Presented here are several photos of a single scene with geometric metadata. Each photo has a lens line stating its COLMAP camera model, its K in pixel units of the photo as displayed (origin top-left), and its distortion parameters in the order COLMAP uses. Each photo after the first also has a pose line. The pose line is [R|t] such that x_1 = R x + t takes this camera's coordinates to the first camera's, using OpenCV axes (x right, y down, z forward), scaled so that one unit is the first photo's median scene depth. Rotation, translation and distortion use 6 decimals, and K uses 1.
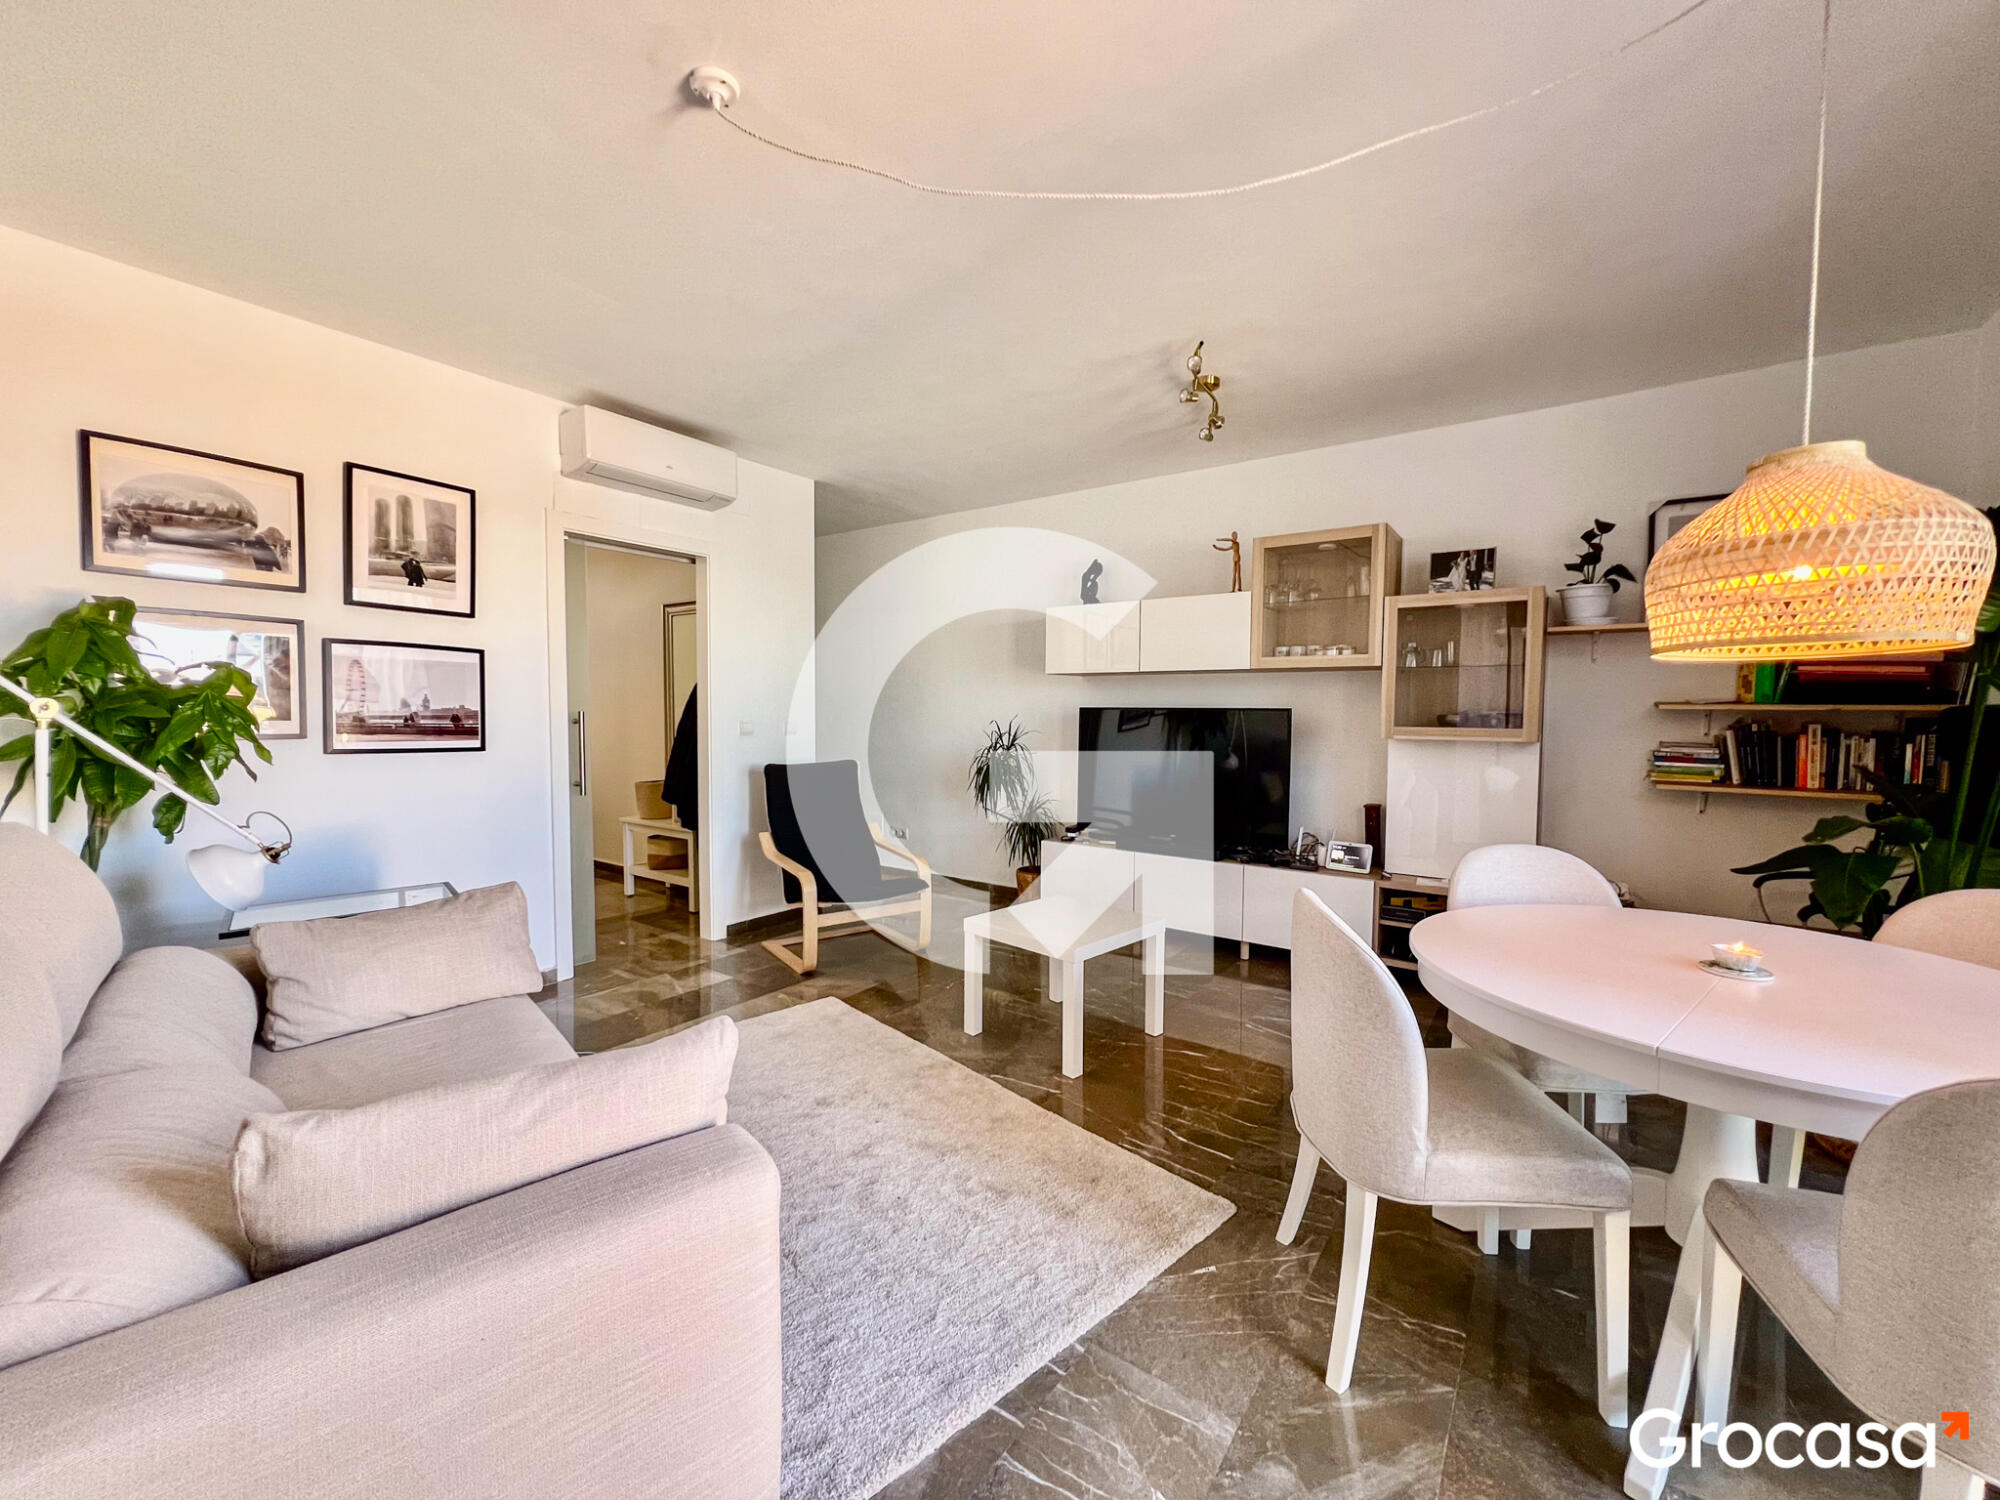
lens RADIAL K [[805.9, 0, 1006.7], [0, 805.9, 741.1], [0, 0, 1]] dist [0.000637, -0.001232]
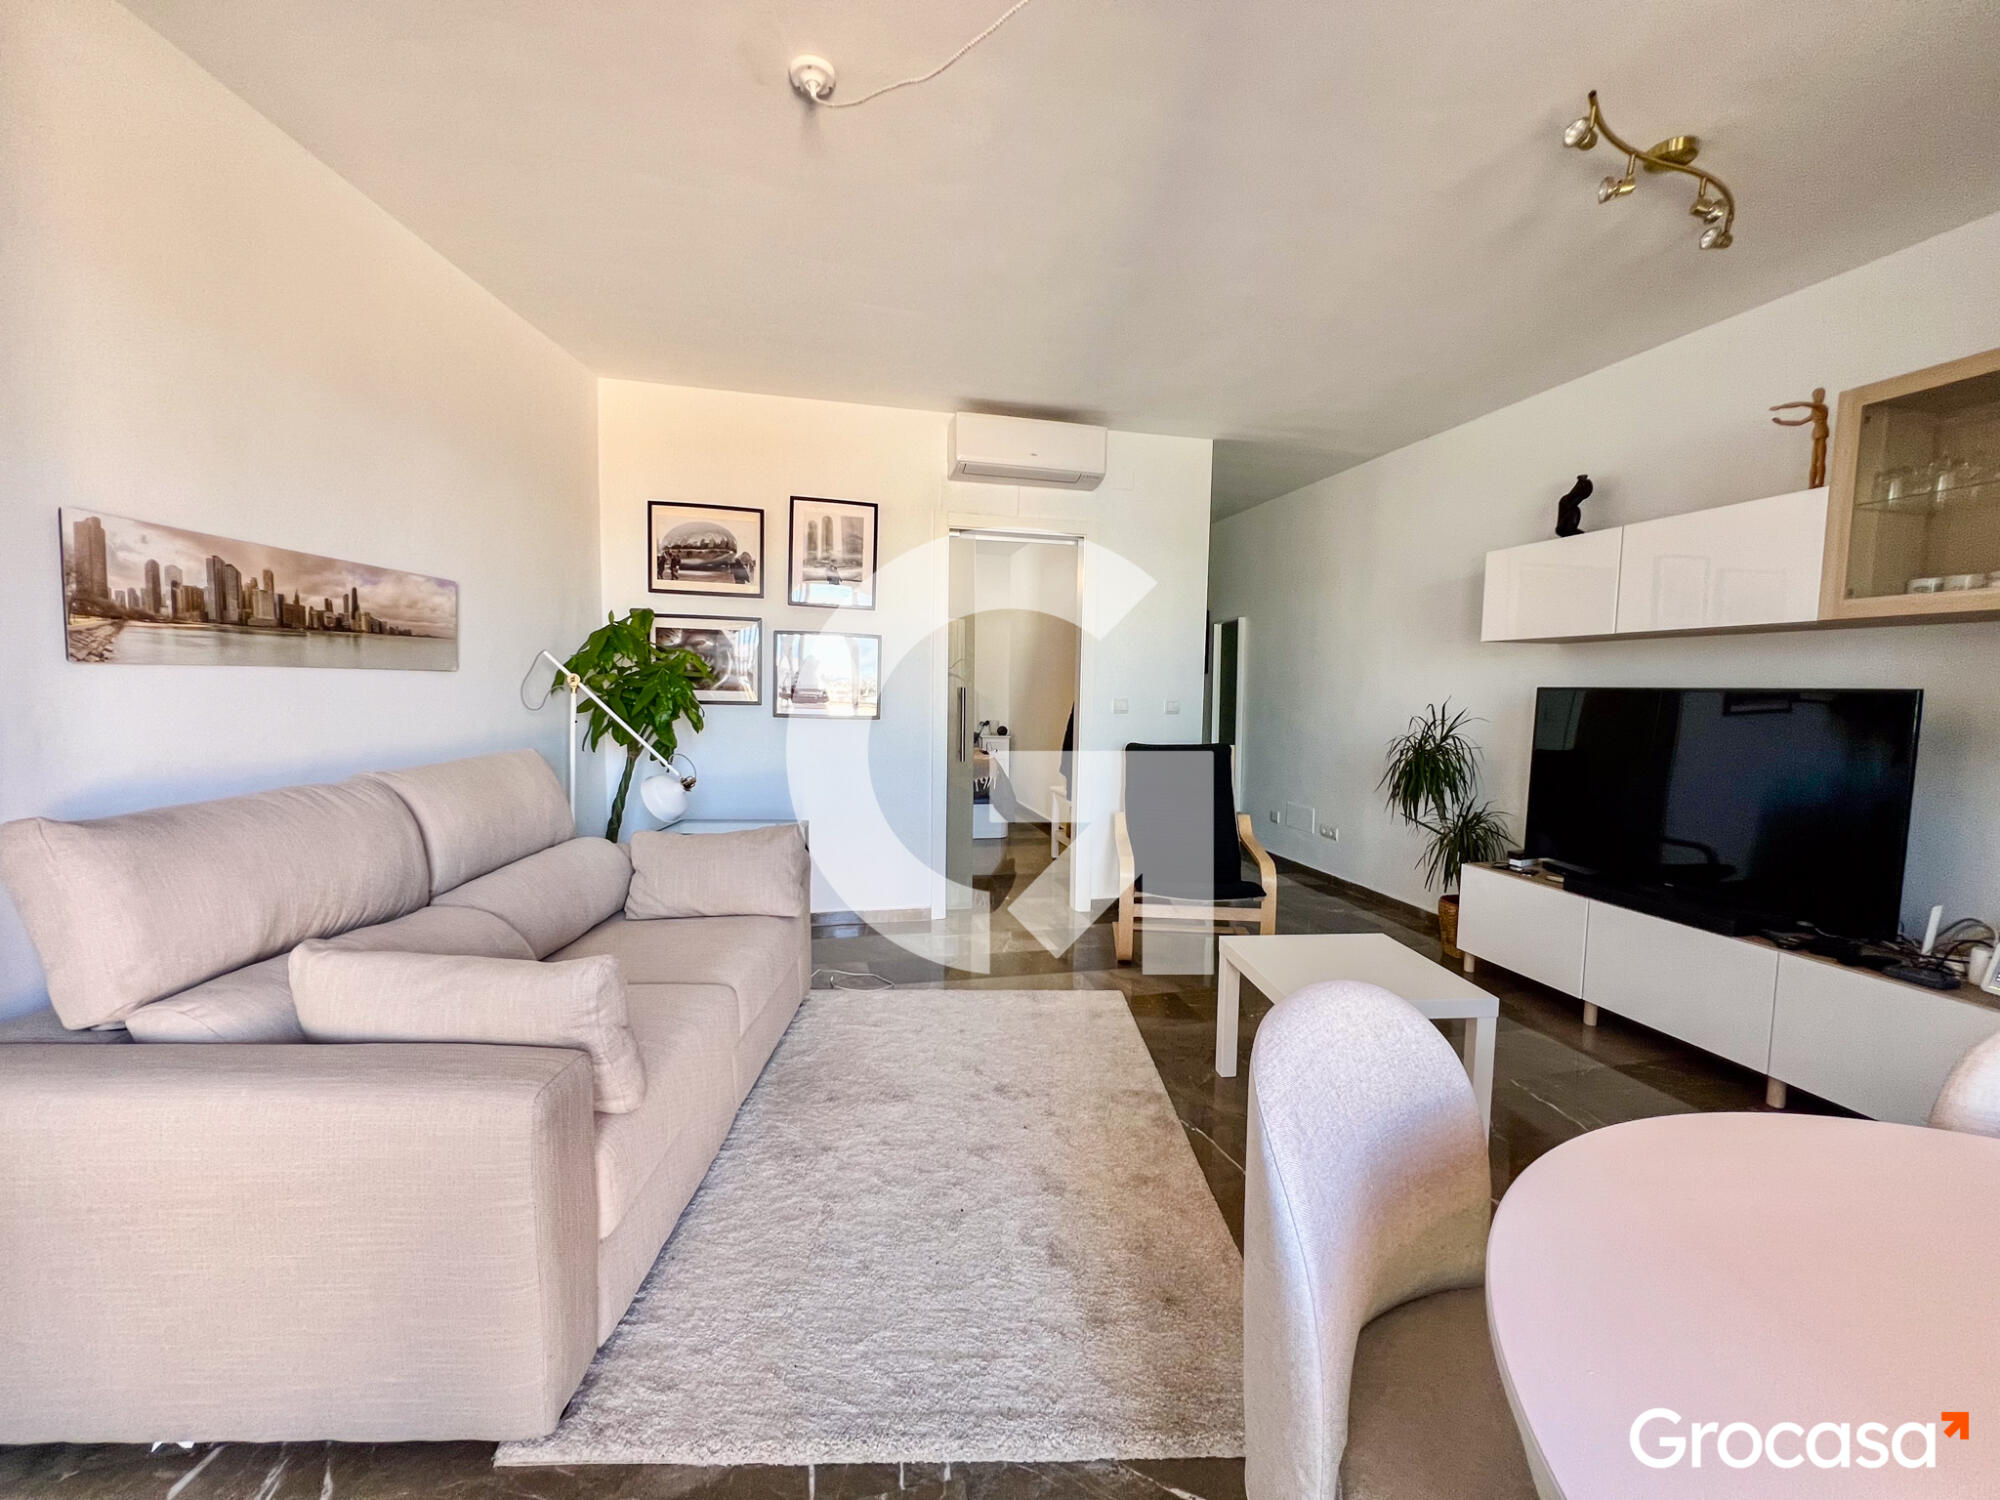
lens RADIAL K [[805.9, 0, 990.2], [0, 805.9, 742.4], [0, 0, 1]] dist [0.000637, -0.001232]
pose [[0.750838, 0.050143, -0.658580, 0.304813], [-0.035048, 0.998734, 0.036083, -0.002293], [0.659556, -0.004010, 0.751645, 0.212181]]
